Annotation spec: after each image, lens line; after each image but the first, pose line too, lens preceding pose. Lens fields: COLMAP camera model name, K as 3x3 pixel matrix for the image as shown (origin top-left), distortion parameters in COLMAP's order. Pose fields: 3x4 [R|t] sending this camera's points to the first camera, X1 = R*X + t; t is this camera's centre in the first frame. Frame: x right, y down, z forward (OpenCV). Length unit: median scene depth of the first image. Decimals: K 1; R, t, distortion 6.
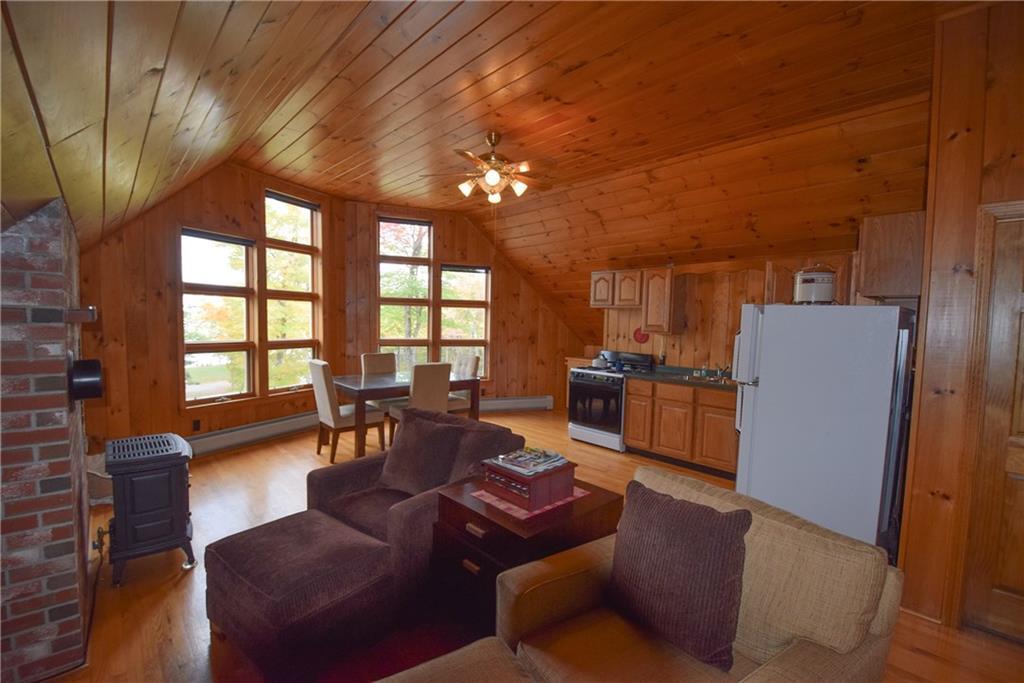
lens RADIAL K [[448.2, 0, 518.1], [0, 448.2, 350.3], [0, 0, 1]] dist [0.012952, -0.018923]
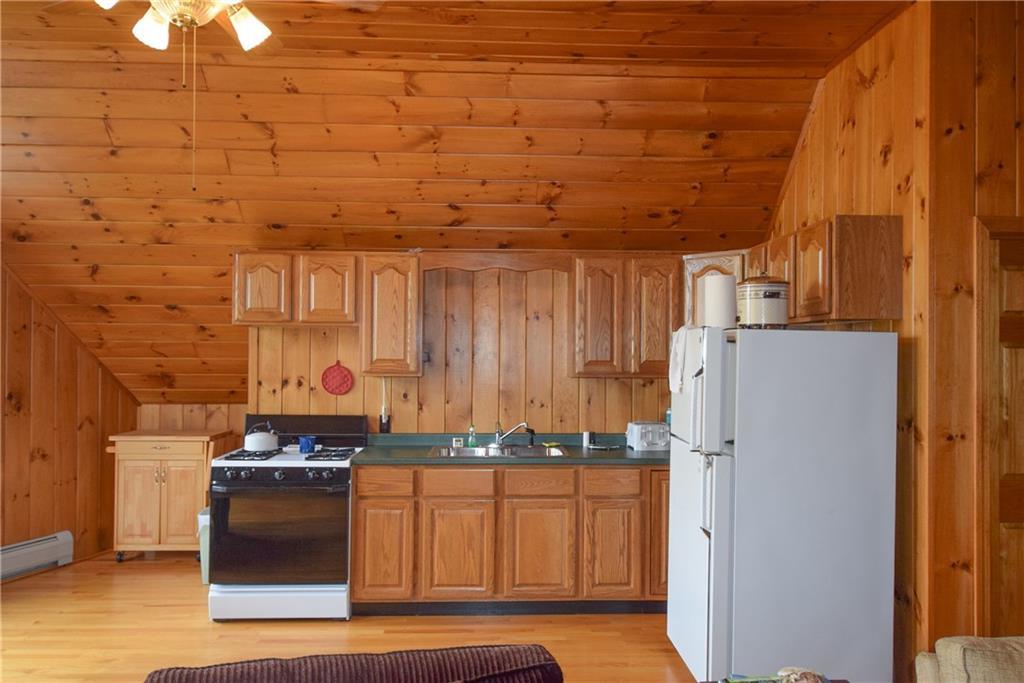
lens RADIAL K [[750.2, 0, 513.9], [0, 750.2, 346.8], [0, 0, 1]] dist [0.013750, 0.002524]
pose [[0.649842, -0.011811, 0.759978, -0.286402], [0.058478, 0.997692, -0.034498, -0.033206], [-0.757817, 0.066861, 0.649033, 0.320666]]
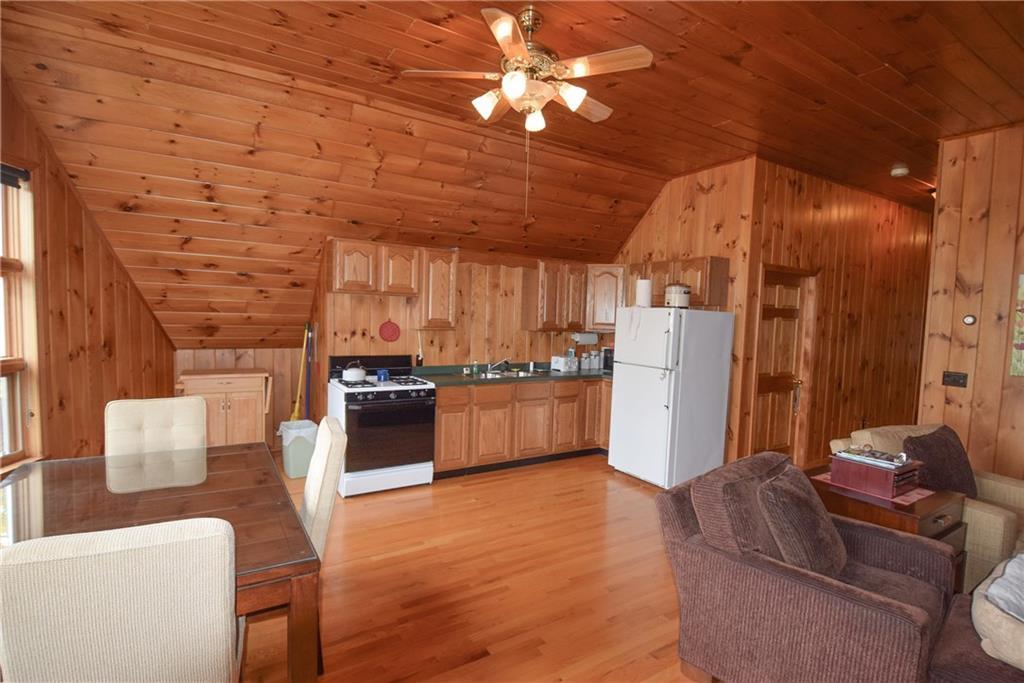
lens RADIAL K [[494.0, 0, 516.2], [0, 494.0, 349.7], [0, 0, 1]] dist [-0.000917, -0.000461]
pose [[0.190541, -0.083488, 0.978123, -0.582791], [0.039518, 0.996222, 0.077335, -0.066859], [-0.980884, 0.023918, 0.193120, 0.712588]]
